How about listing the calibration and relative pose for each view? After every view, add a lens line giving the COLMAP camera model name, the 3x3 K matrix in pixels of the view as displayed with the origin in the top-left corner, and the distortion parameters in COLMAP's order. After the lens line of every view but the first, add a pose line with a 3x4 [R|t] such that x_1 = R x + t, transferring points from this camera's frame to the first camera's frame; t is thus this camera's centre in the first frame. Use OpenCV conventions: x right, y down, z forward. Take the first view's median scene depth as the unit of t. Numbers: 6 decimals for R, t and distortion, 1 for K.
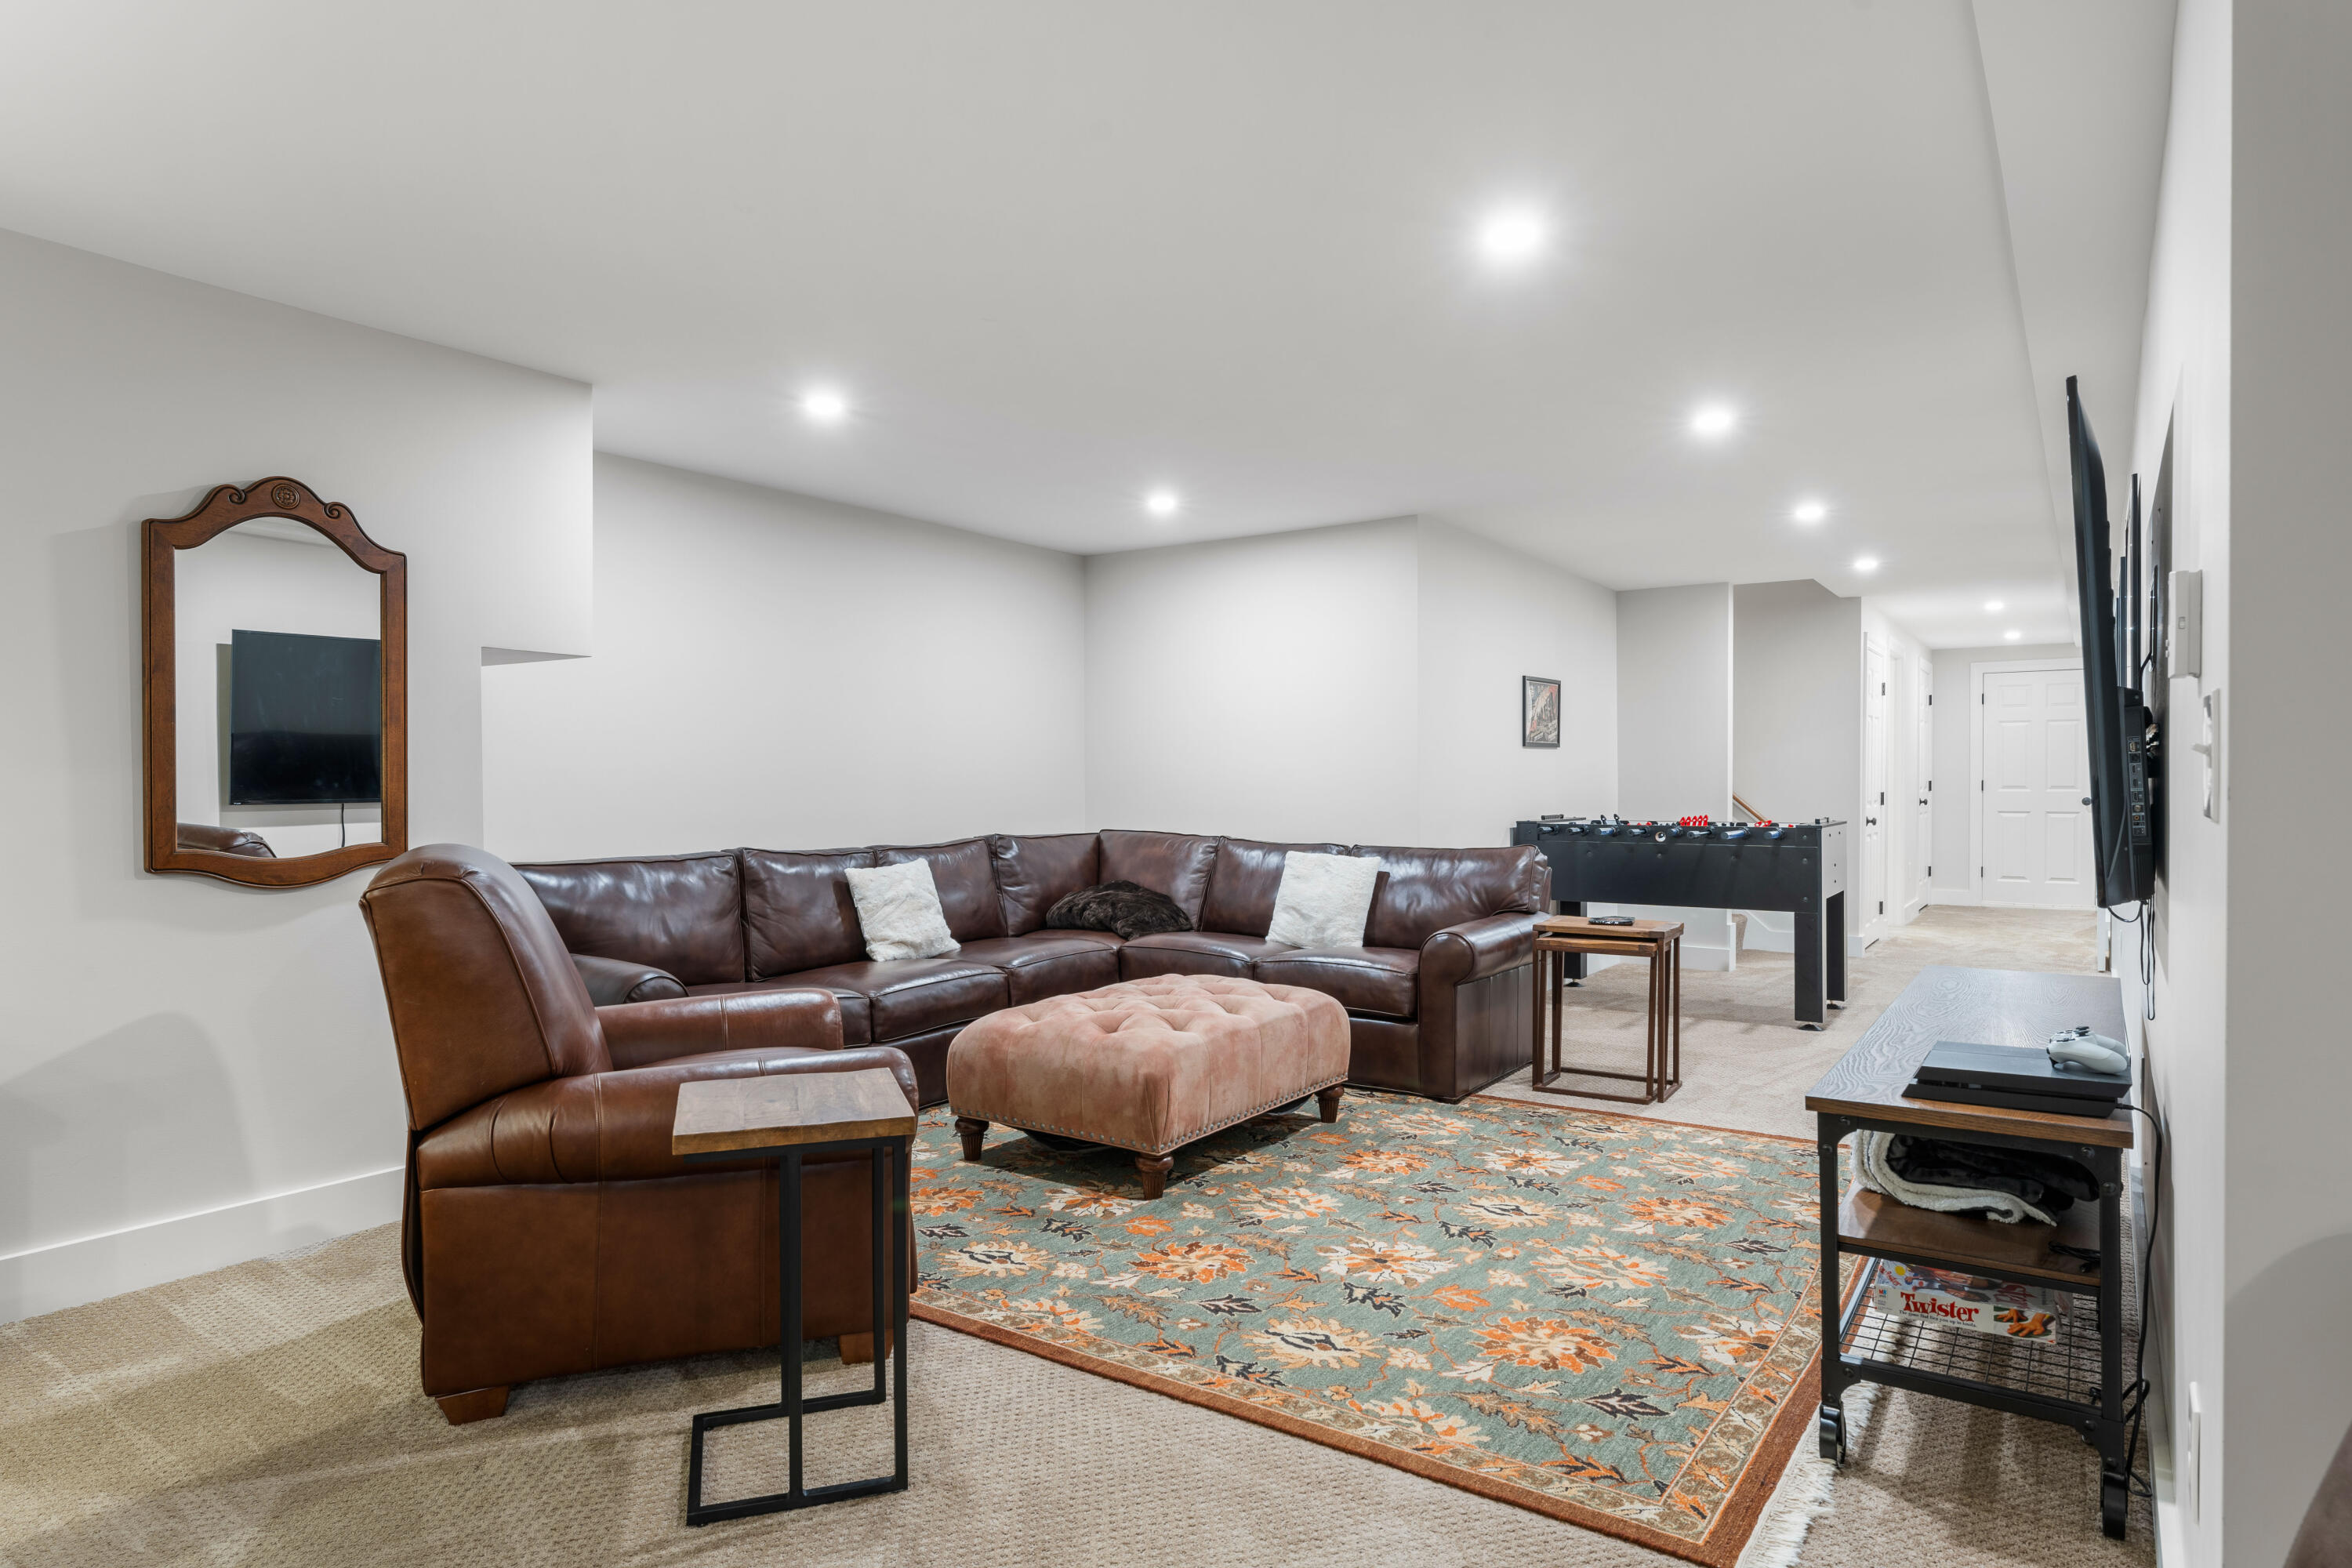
lens RADIAL K [[1321.9, 0, 1123.4], [0, 1321.9, 801.9], [0, 0, 1]] dist [0.002774, 0.000308]
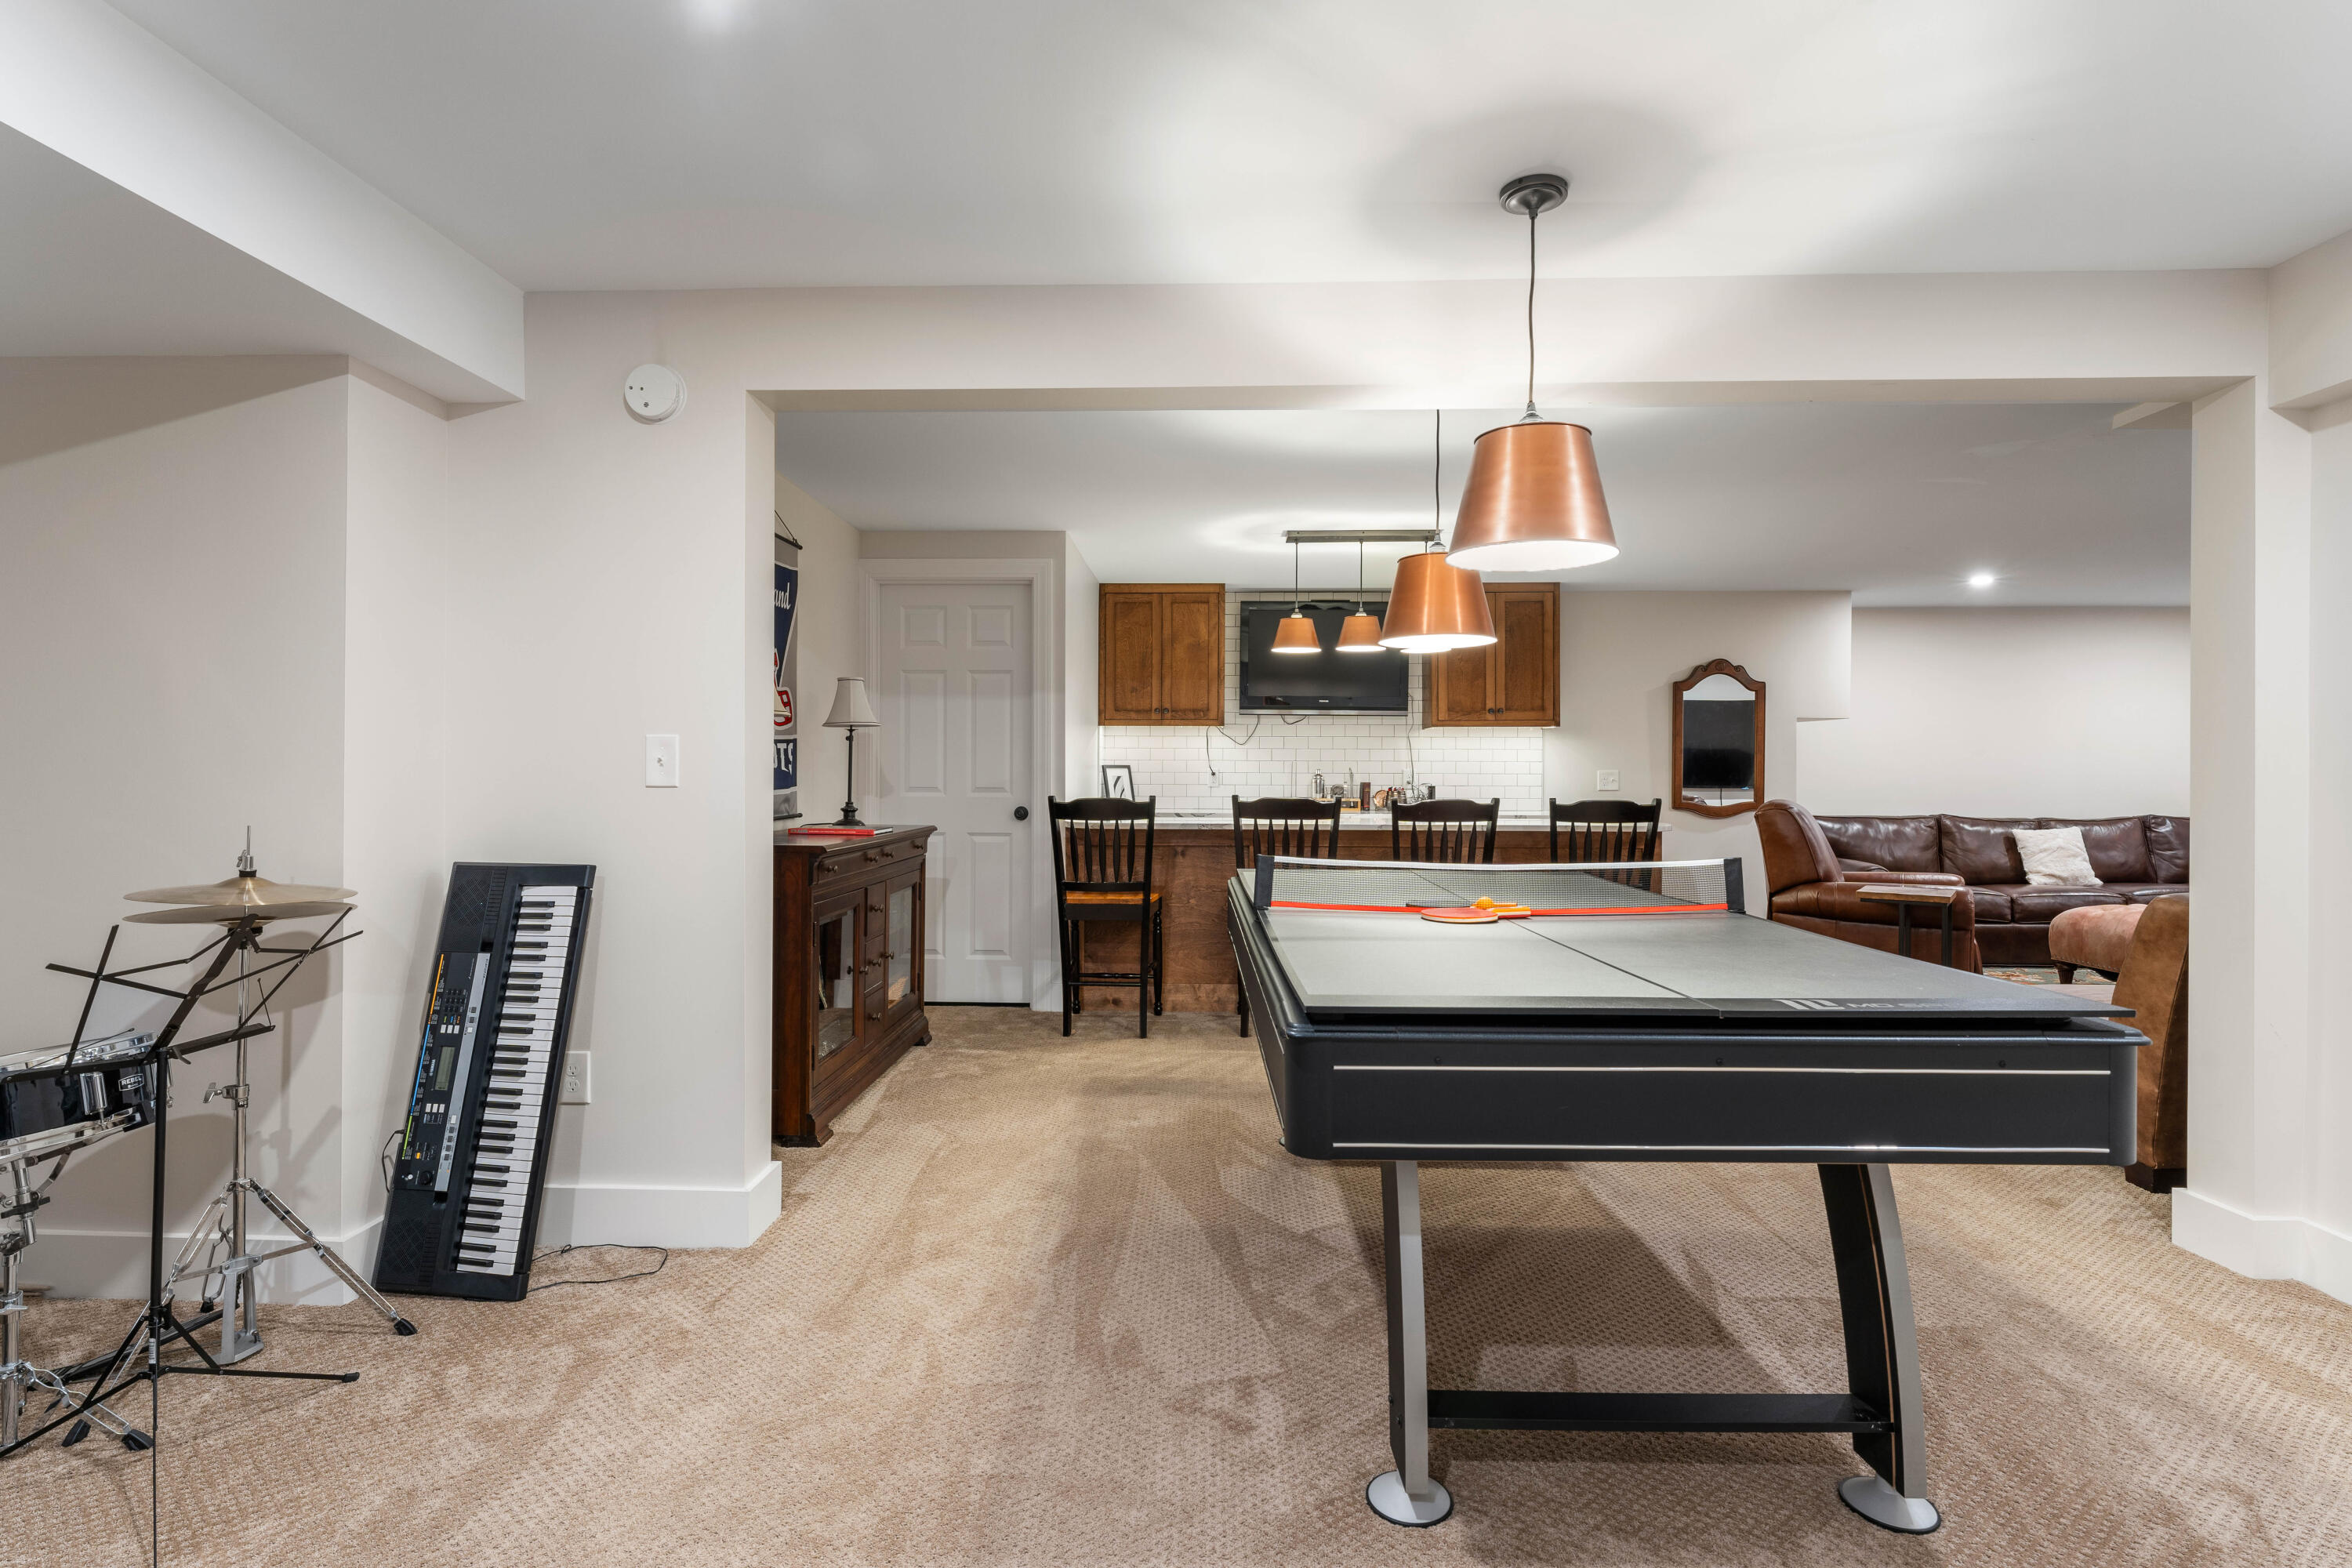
lens RADIAL K [[1123.8, 0, 1170.5], [0, 1123.8, 778.8], [0, 0, 1]] dist [-0.017008, 0.000006]
pose [[0.568874, 0.005317, -0.822407, 0.390952], [-0.017661, 0.999827, -0.005752, 0.013605], [0.822235, 0.017797, 0.568870, -0.791109]]
